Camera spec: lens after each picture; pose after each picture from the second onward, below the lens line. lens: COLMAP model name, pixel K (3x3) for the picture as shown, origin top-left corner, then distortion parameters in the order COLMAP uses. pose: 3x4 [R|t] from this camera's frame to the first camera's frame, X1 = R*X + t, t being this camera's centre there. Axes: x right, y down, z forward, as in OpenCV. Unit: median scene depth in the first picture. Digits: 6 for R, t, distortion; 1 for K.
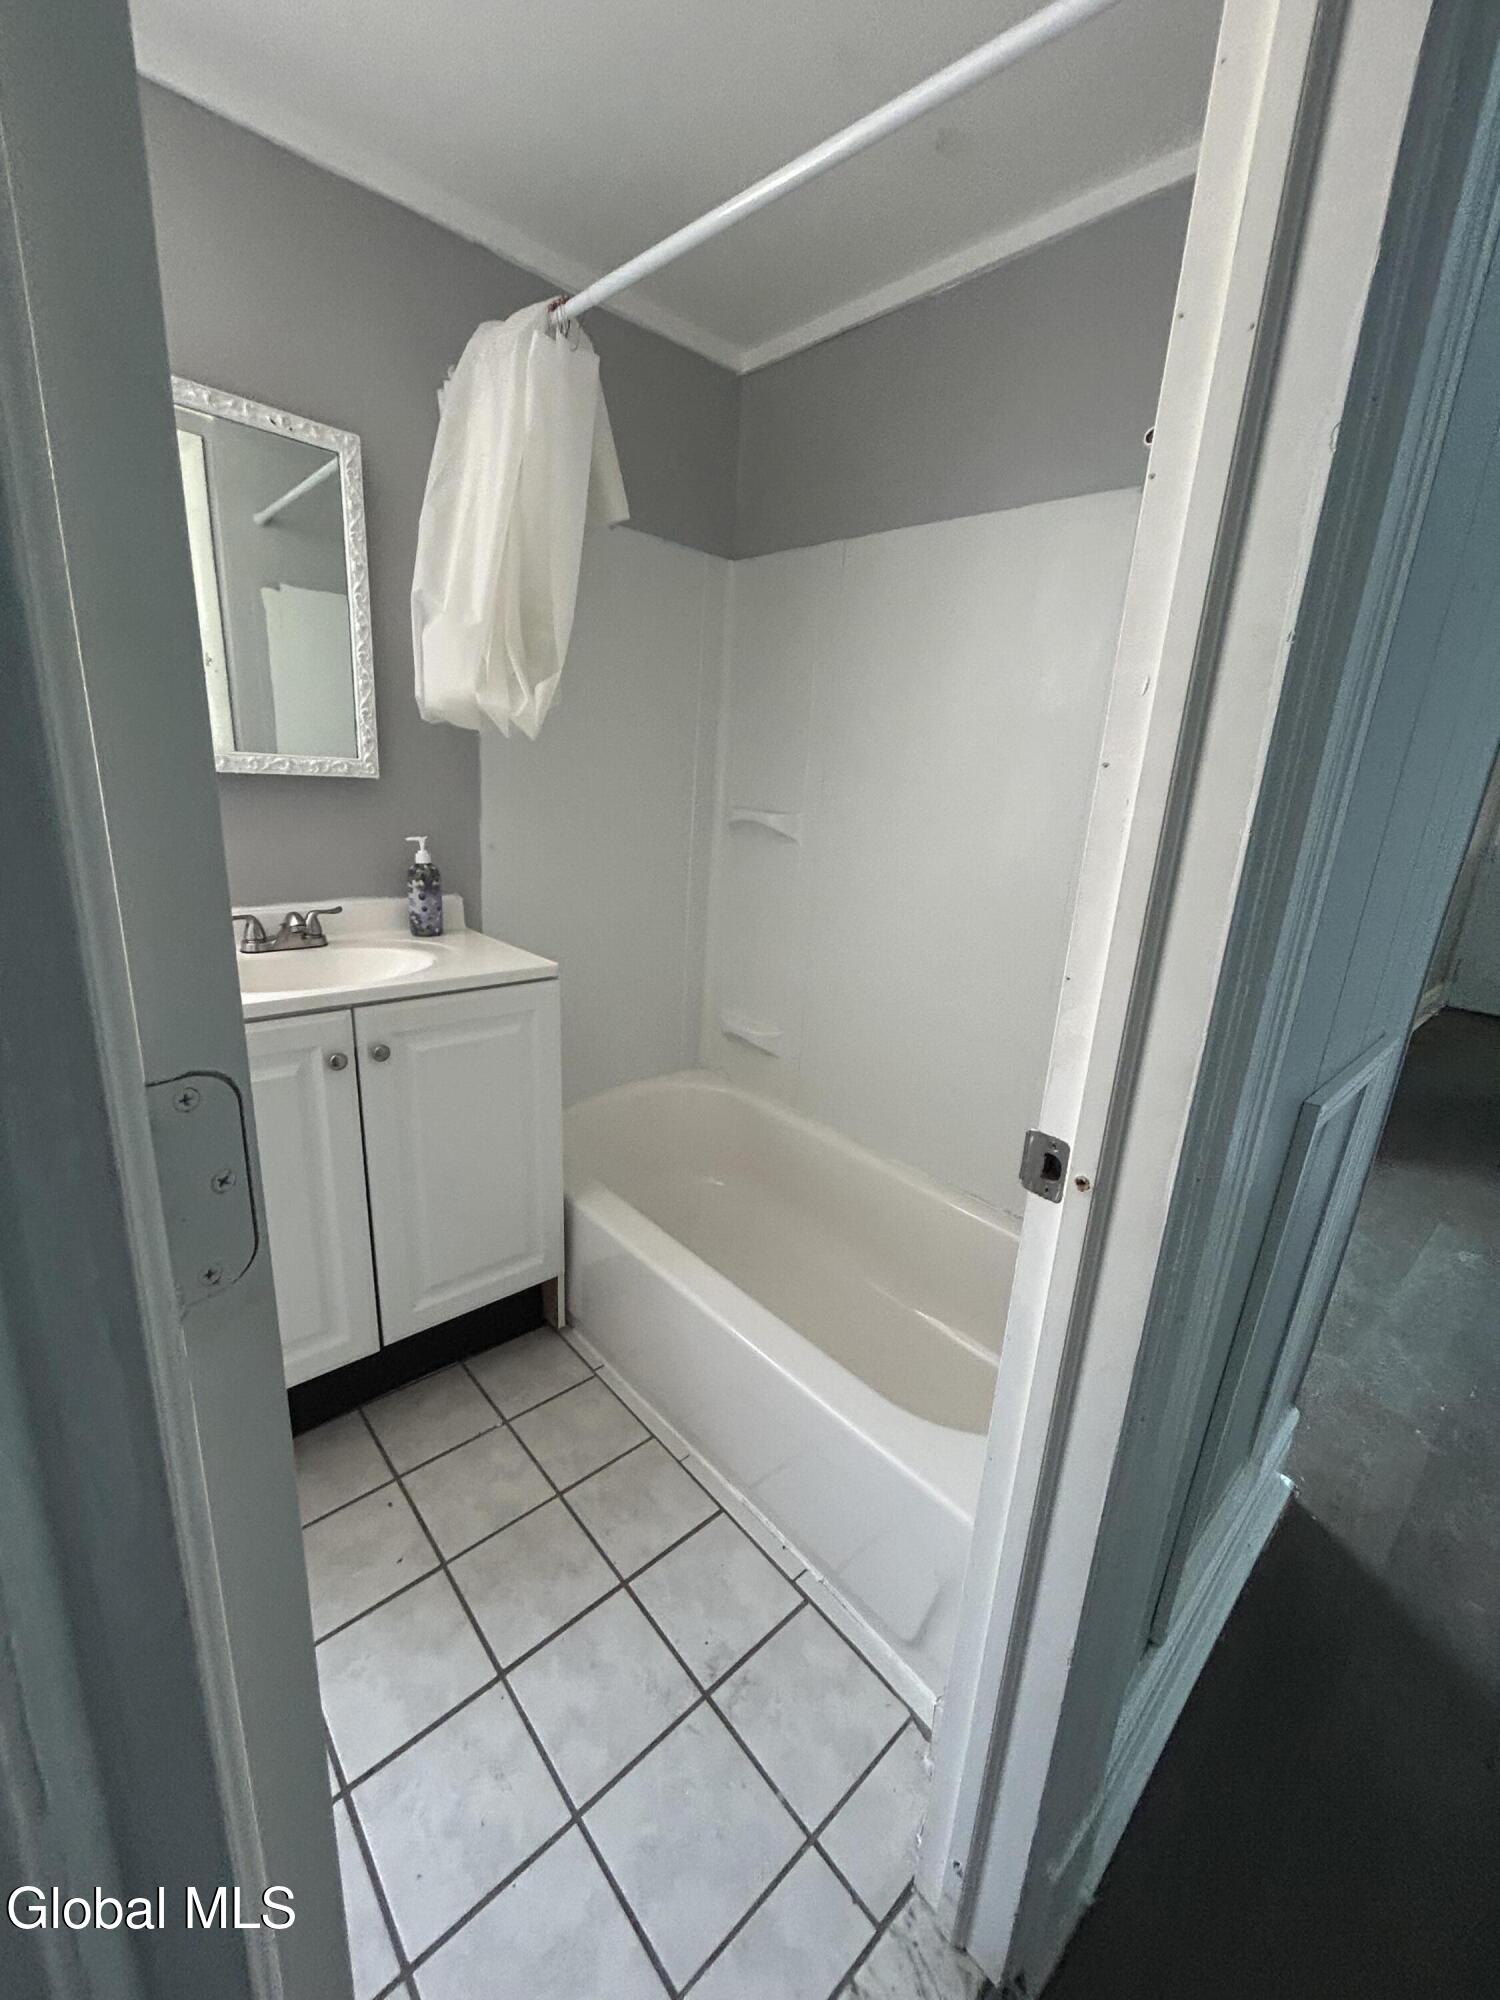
lens RADIAL K [[808.5, 0, 747.8], [0, 808.5, 997.3], [0, 0, 1]] dist [-0.001200, 0.004358]
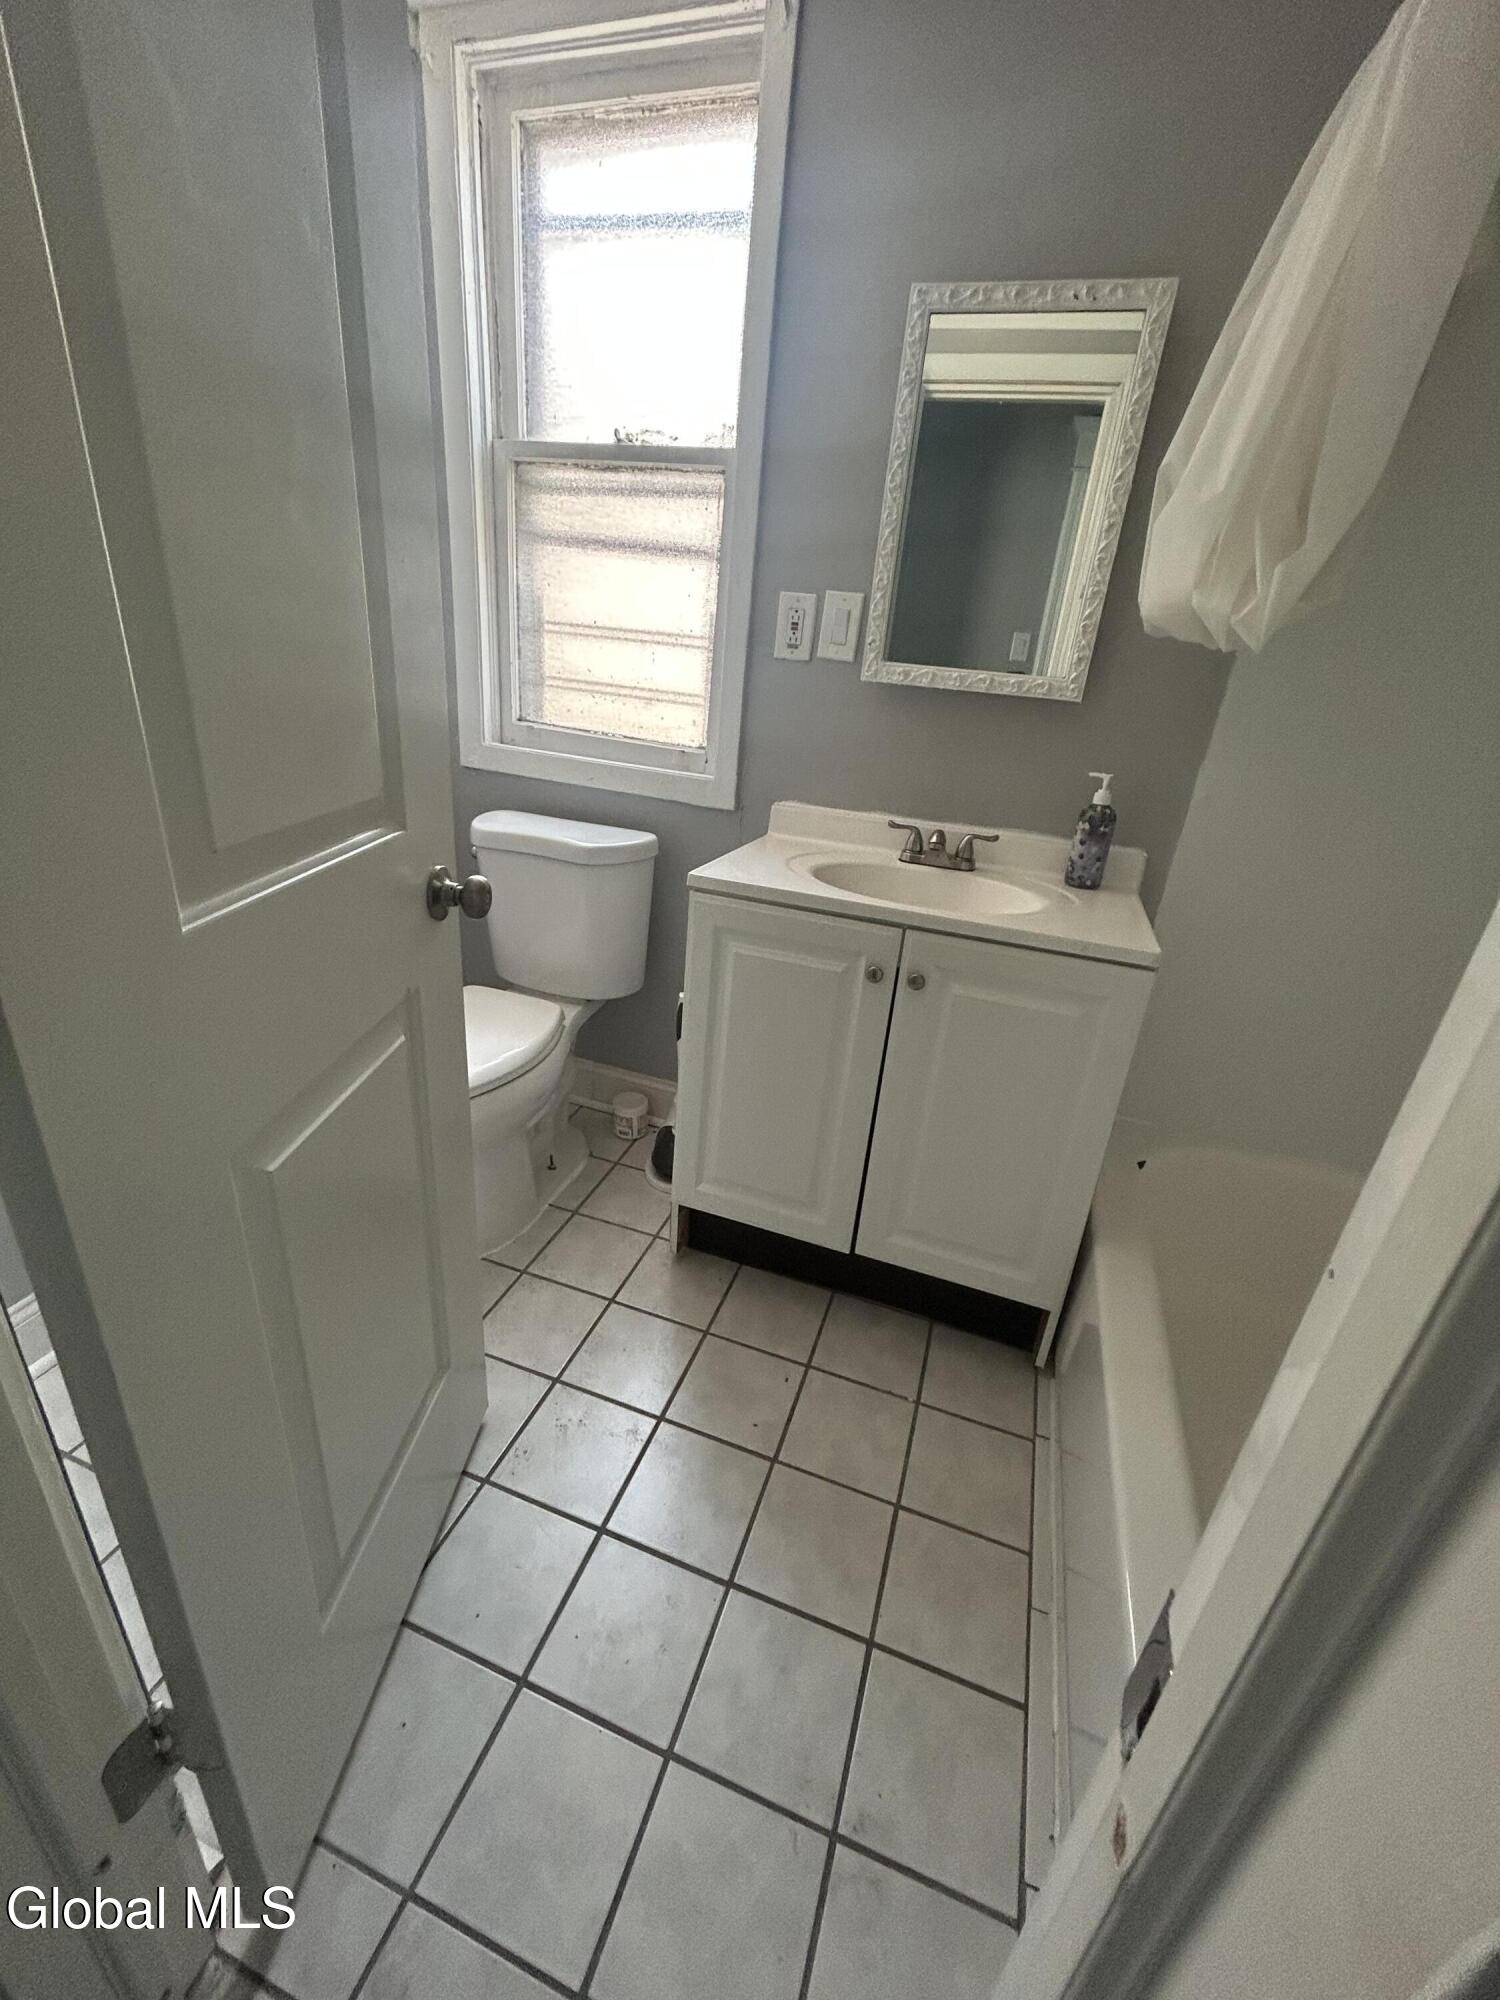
lens RADIAL K [[808.5, 0, 747.8], [0, 808.5, 997.3], [0, 0, 1]] dist [-0.001200, 0.004358]
pose [[0.484517, 0.326407, -0.811604, 0.199505], [-0.285604, 0.935963, 0.205919, -0.045373], [0.826846, 0.132026, 0.546713, 0.254400]]
